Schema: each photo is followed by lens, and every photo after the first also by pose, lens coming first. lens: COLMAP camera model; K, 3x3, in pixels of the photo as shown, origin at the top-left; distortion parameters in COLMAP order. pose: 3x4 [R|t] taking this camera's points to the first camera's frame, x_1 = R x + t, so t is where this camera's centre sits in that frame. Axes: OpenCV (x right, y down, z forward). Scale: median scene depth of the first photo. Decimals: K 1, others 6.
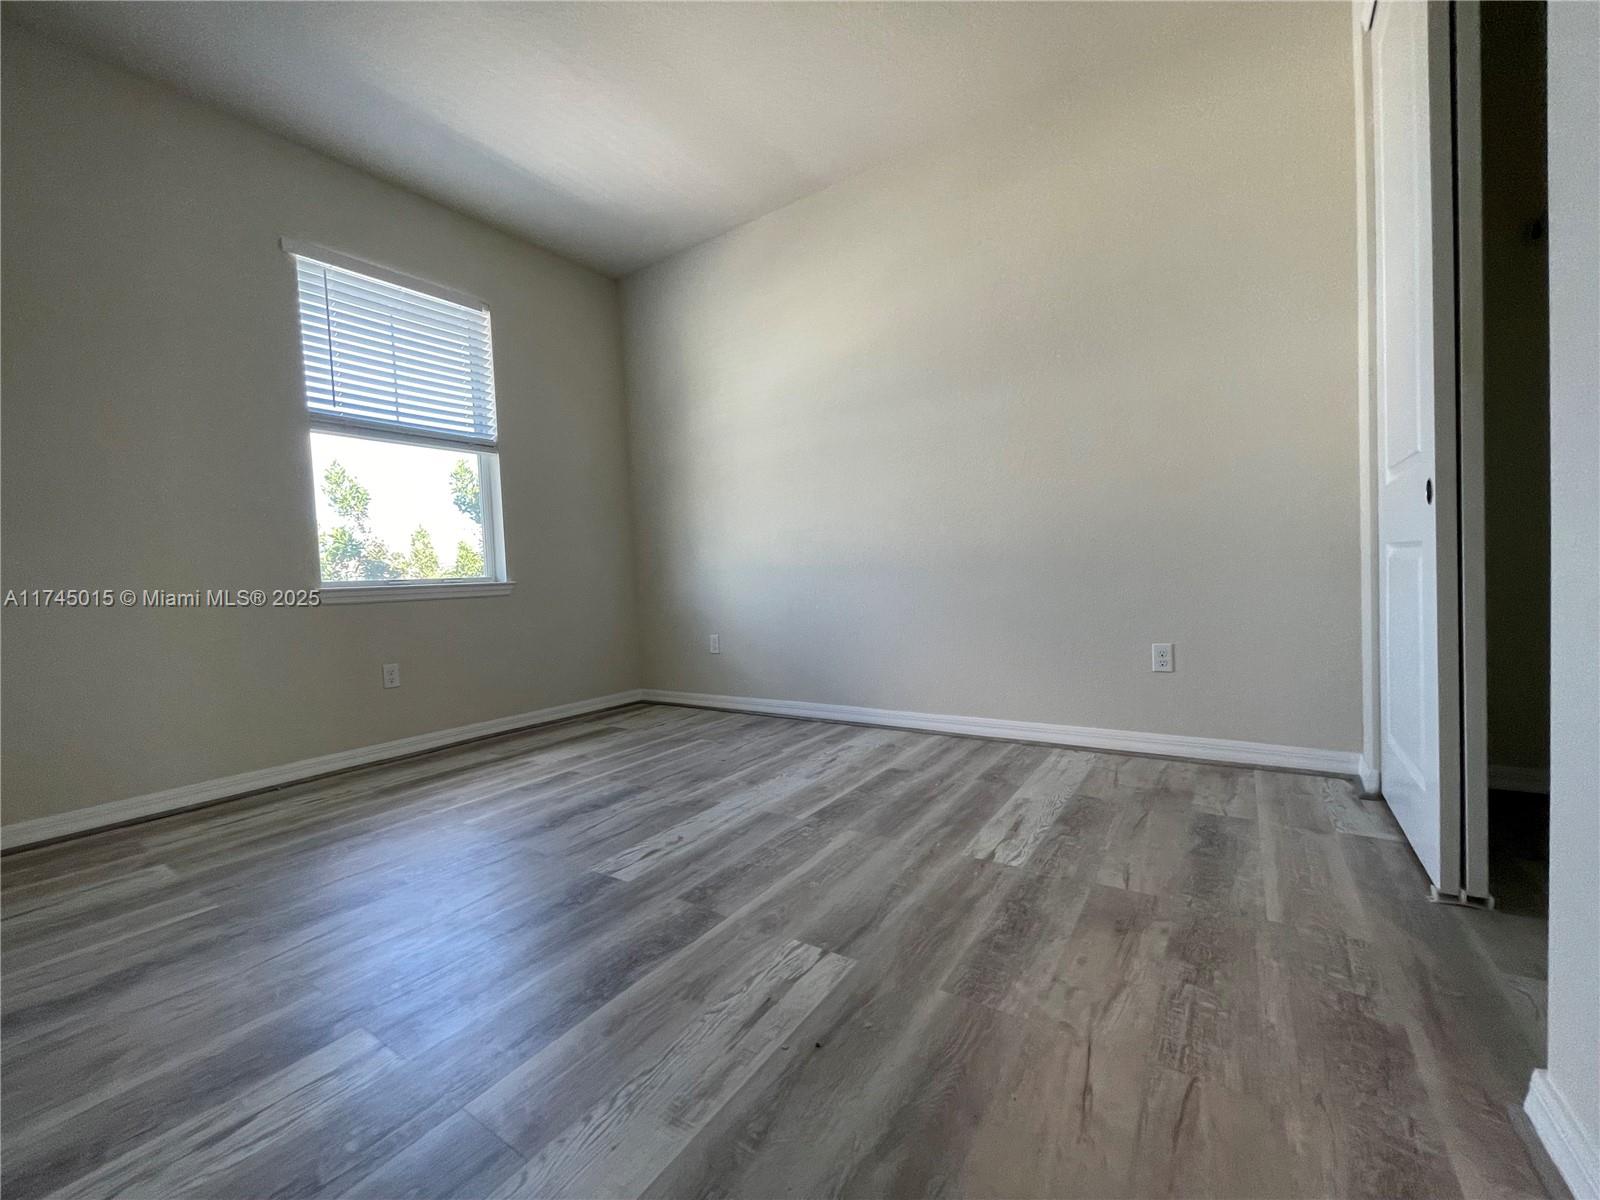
lens RADIAL K [[649.6, 0, 800.8], [0, 649.6, 605.4], [0, 0, 1]] dist [0.001075, 0.000216]
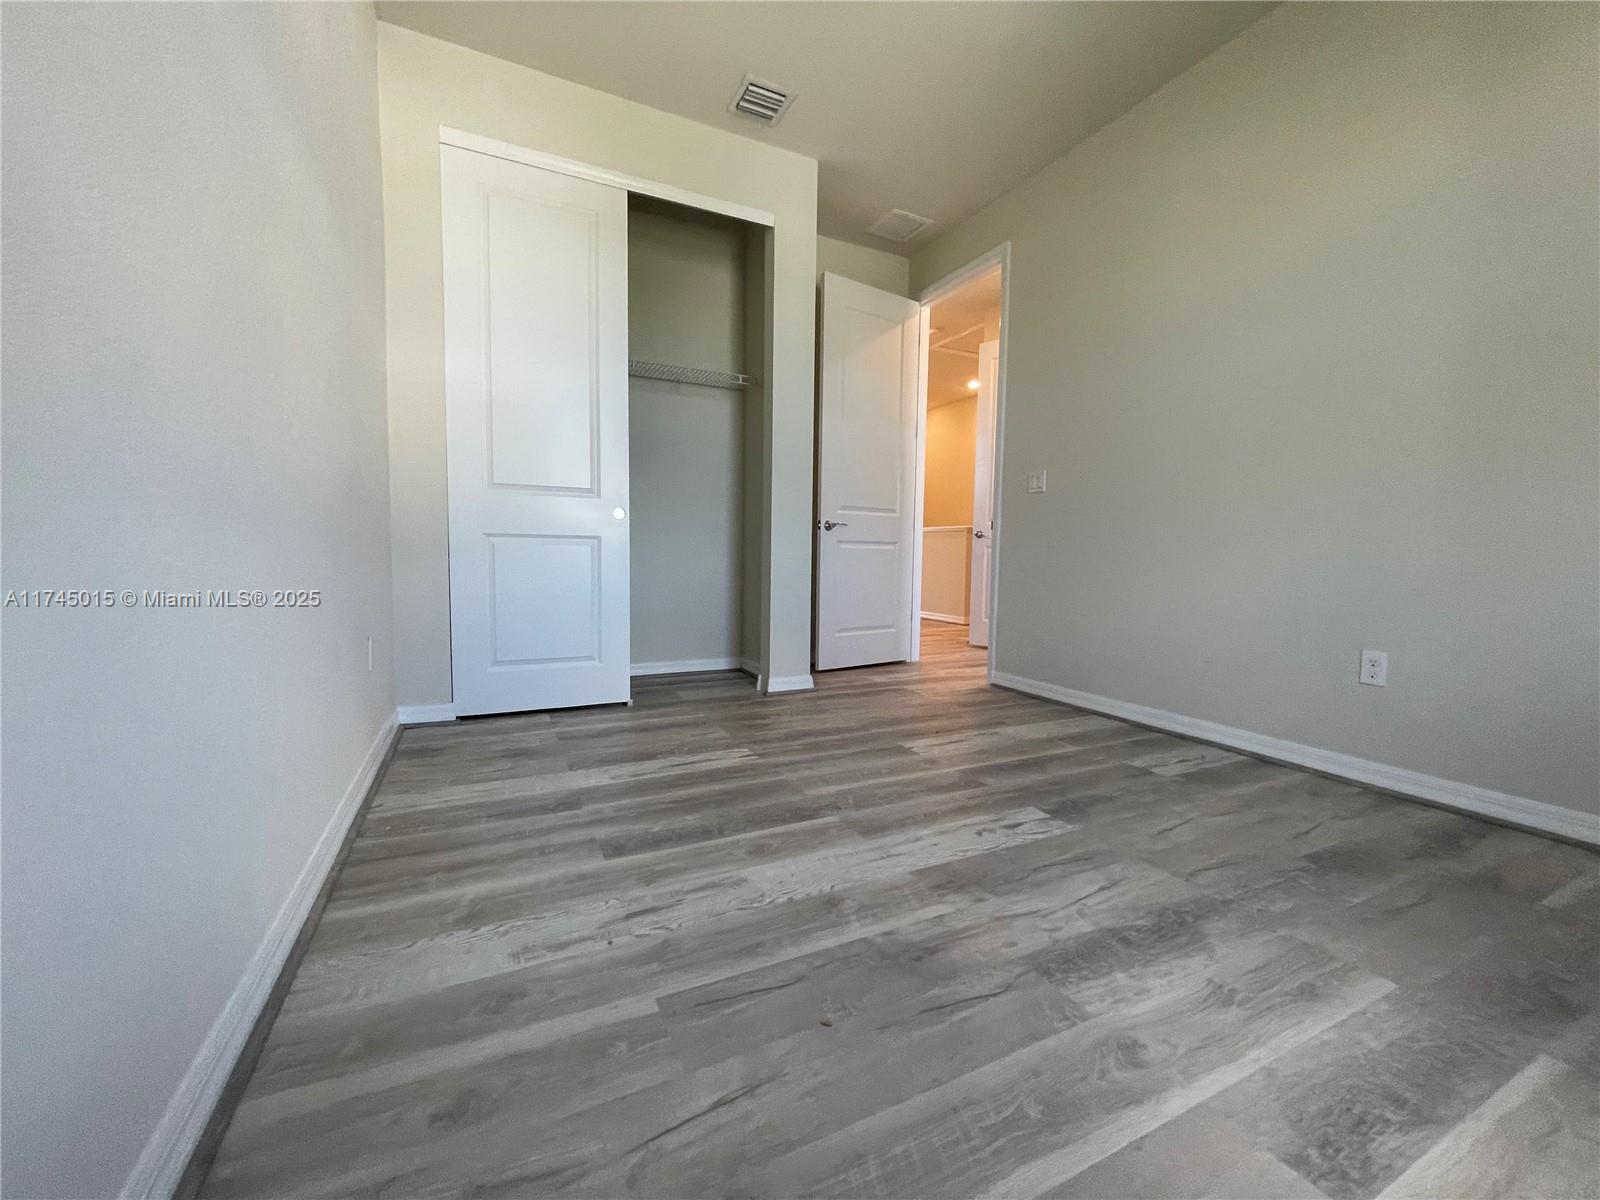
lens RADIAL K [[649.6, 0, 797.2], [0, 649.6, 597.5], [0, 0, 1]] dist [0.001075, 0.000216]
pose [[-0.869189, -0.001595, 0.494477, -0.379378], [0.048528, 0.994892, 0.088510, -0.041814], [-0.492093, 0.100928, -0.864672, 1.729835]]
